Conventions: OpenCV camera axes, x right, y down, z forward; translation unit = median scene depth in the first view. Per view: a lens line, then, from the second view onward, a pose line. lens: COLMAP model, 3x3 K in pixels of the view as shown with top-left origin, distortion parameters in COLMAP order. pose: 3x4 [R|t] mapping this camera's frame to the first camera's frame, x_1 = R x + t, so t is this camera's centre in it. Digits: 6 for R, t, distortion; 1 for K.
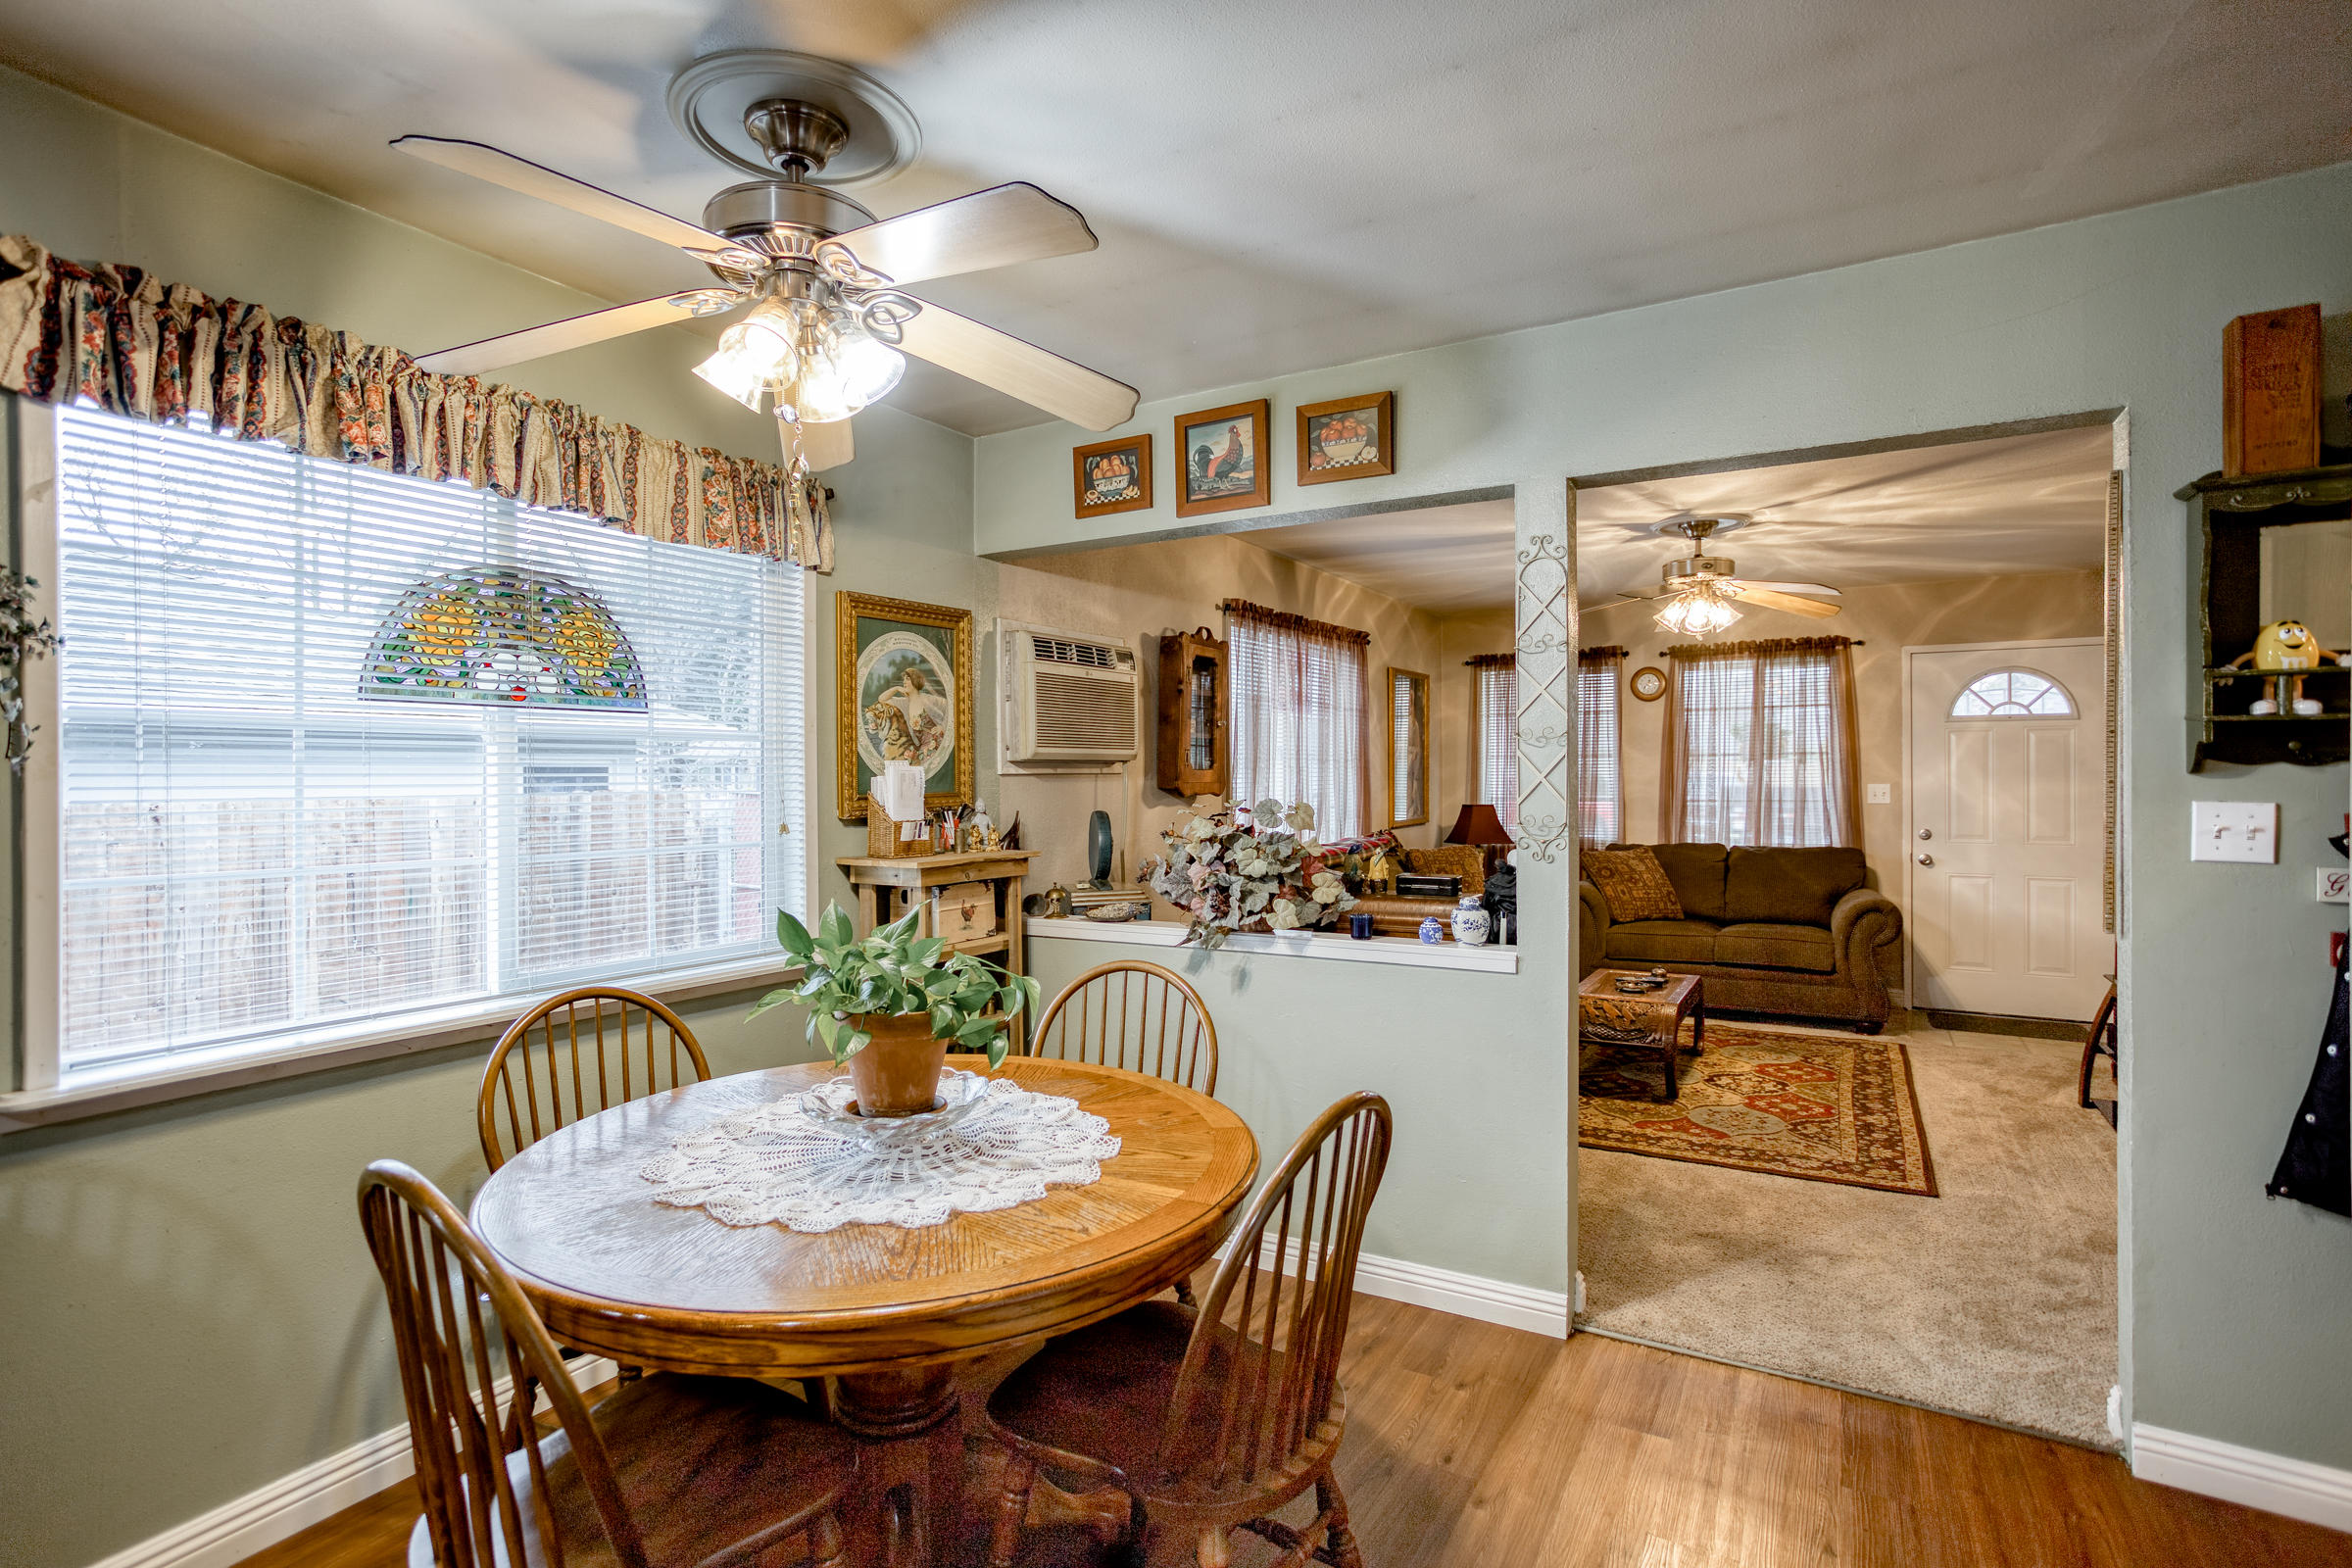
lens RADIAL K [[1163.8, 0, 1183.3], [0, 1163.8, 774.9], [0, 0, 1]] dist [0.000008, 0.000753]
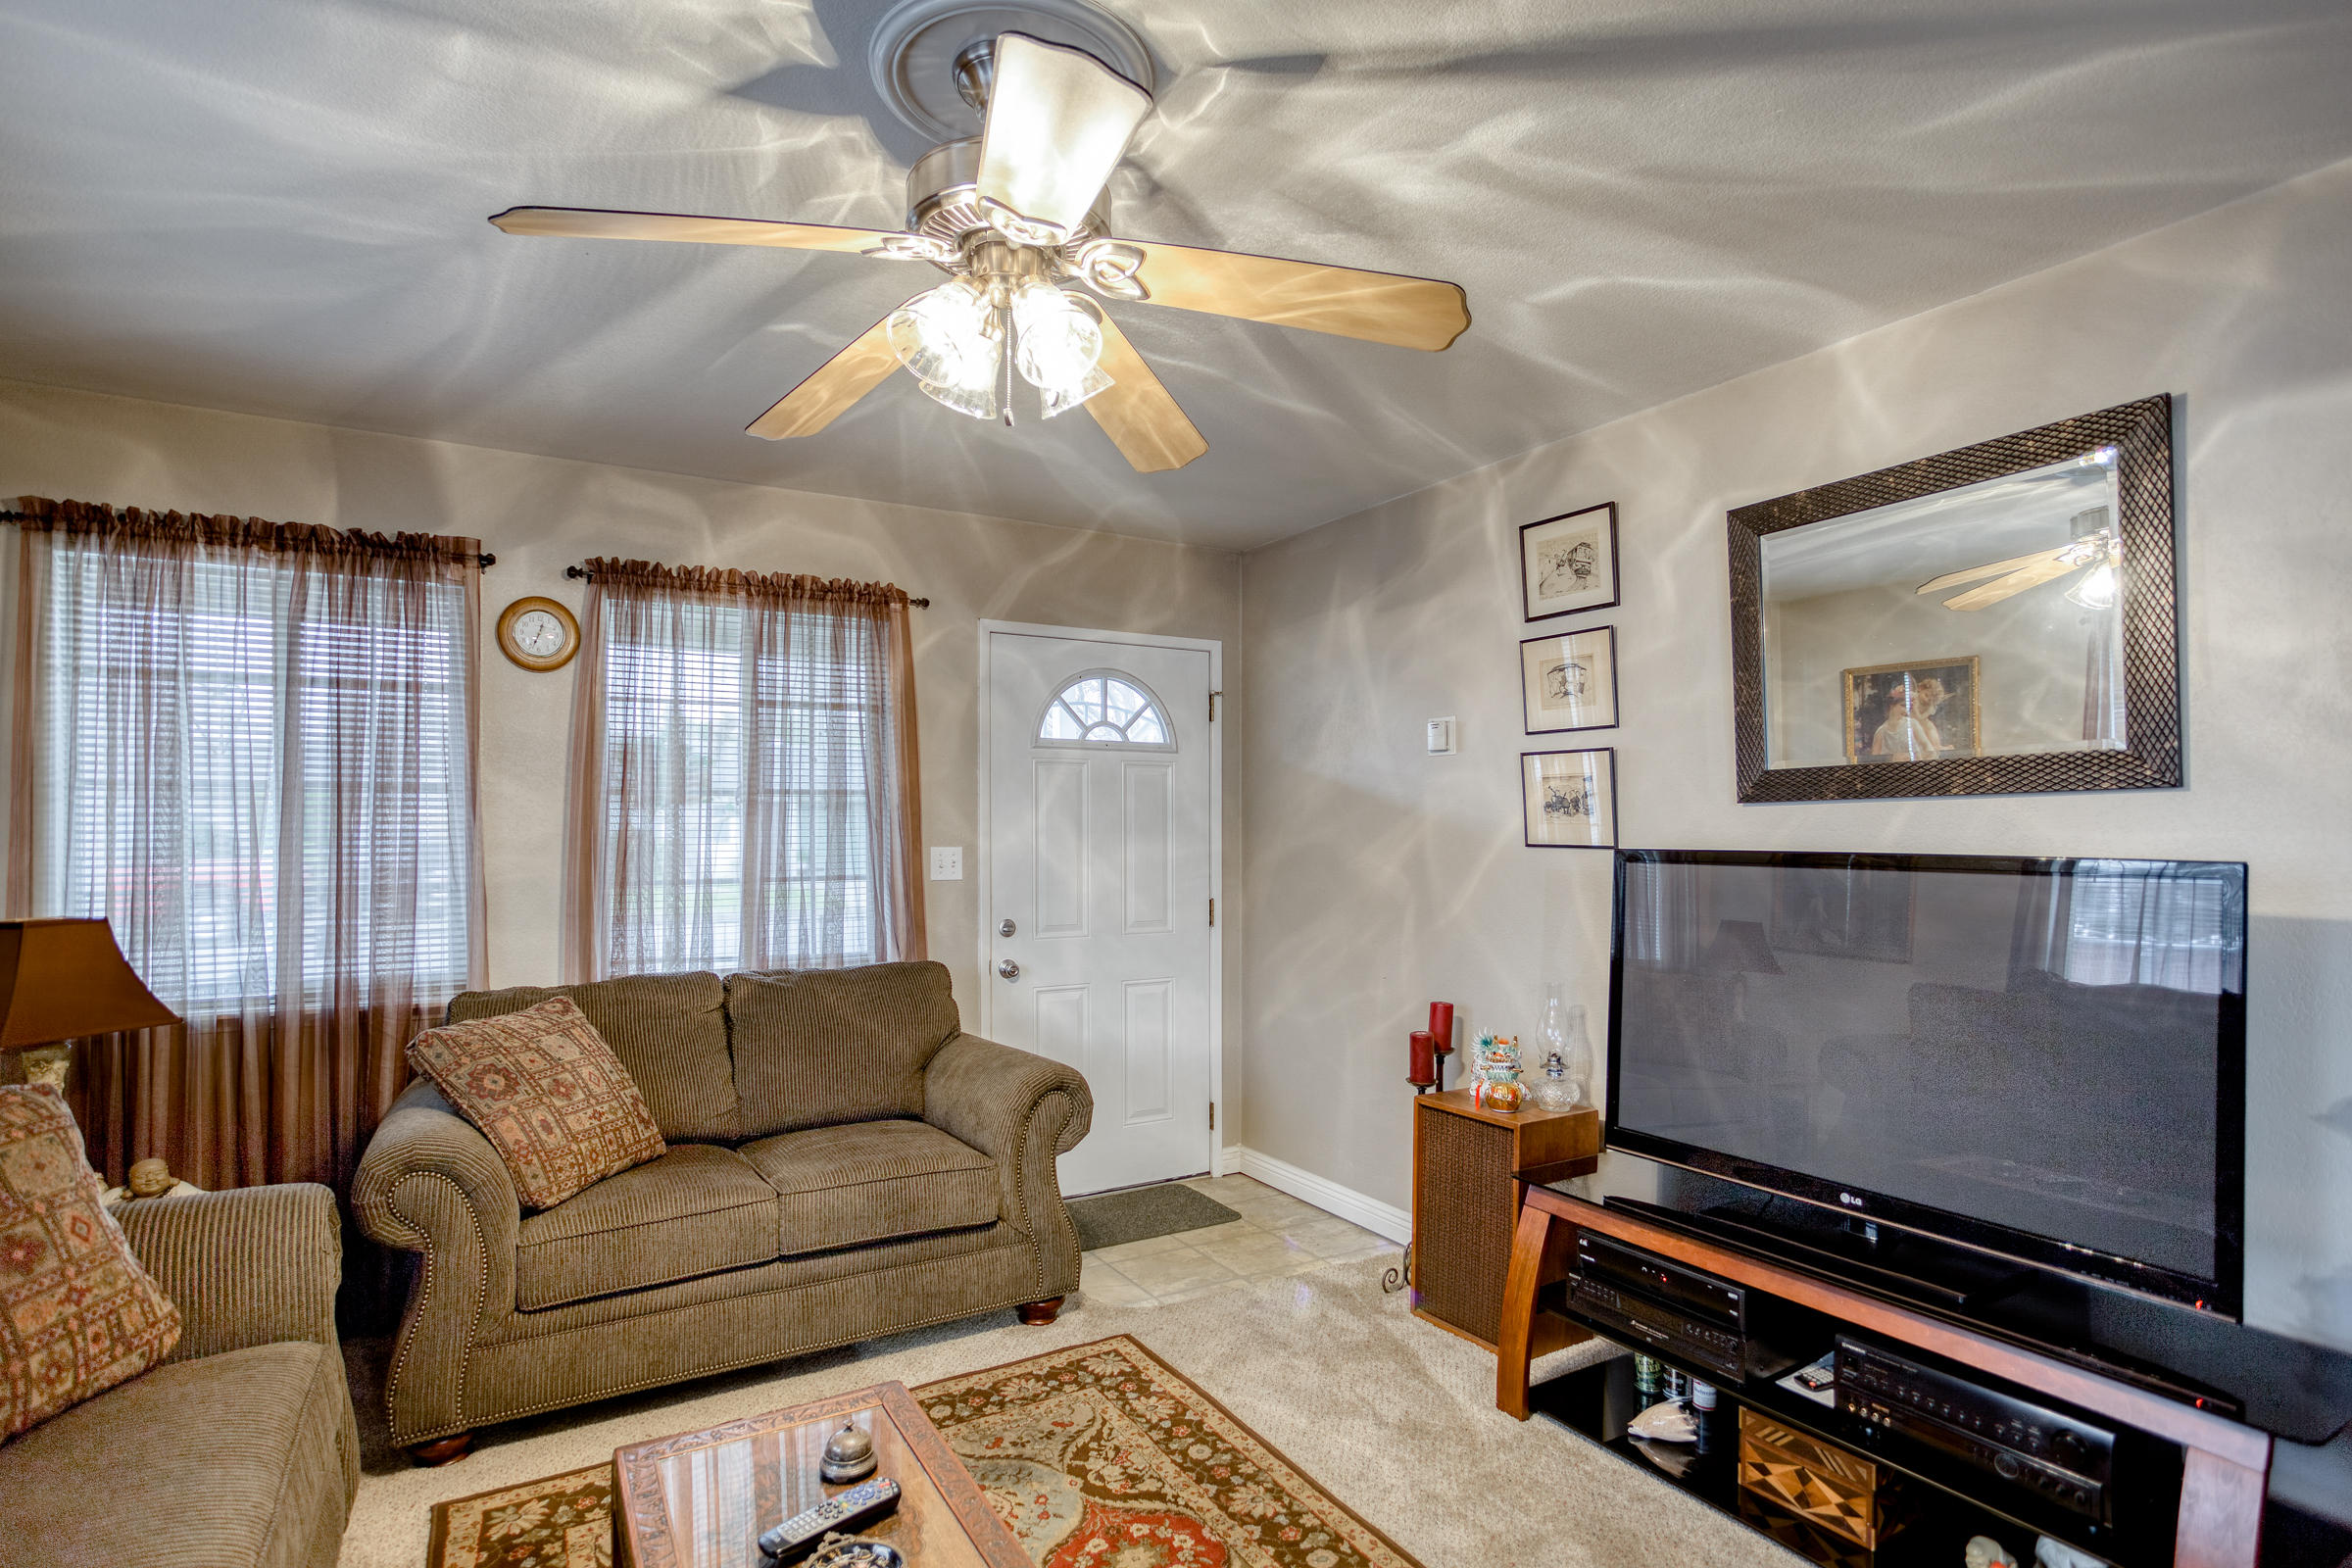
lens RADIAL K [[1177.4, 0, 1176.8], [0, 1177.4, 815.4], [0, 0, 1]] dist [-0.082474, 0.049057]
pose [[0.494023, 0.010803, 0.869382, 0.142590], [-0.001654, 0.999933, -0.011486, -0.001417], [-0.869448, 0.004237, 0.494007, 0.620606]]
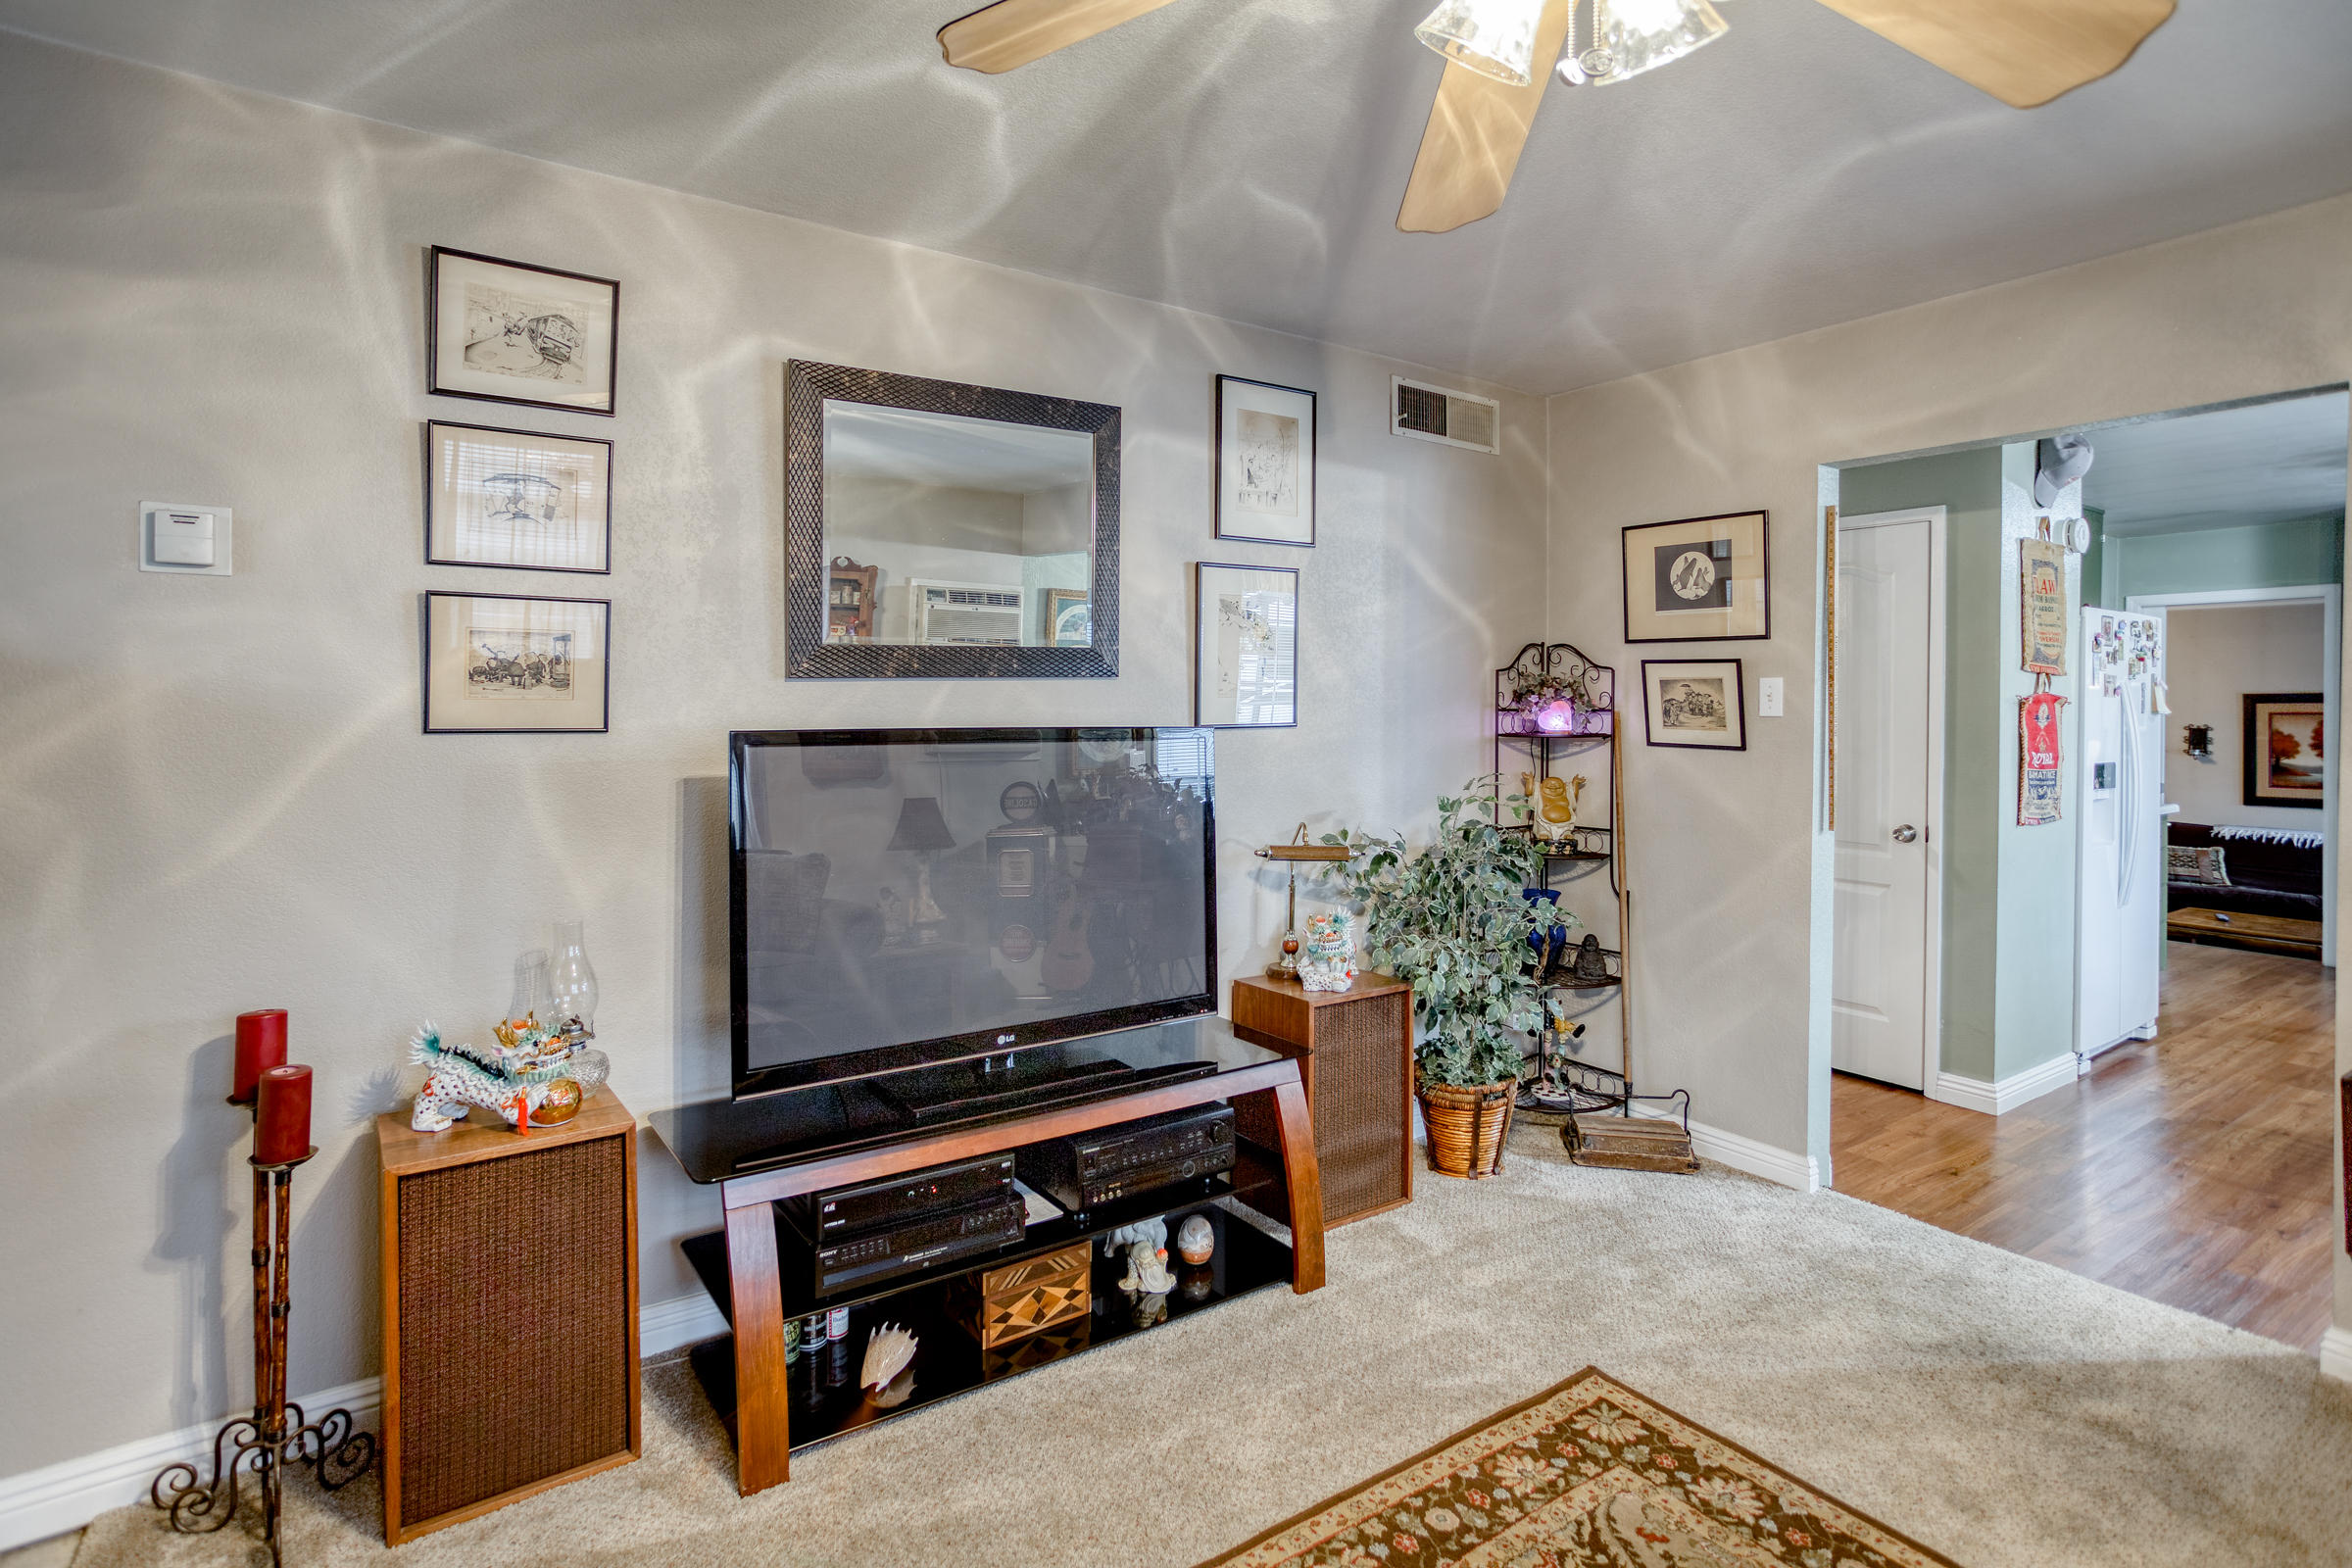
lens RADIAL K [[1154.7, 0, 1170.0], [0, 1154.7, 698.4], [0, 0, 1]] dist [-0.018450, 0.000397]
pose [[-0.897400, -0.006649, 0.441167, 0.327562], [-0.006243, 0.999978, 0.002371, -0.006376], [-0.441173, -0.000627, -0.897422, 0.947404]]
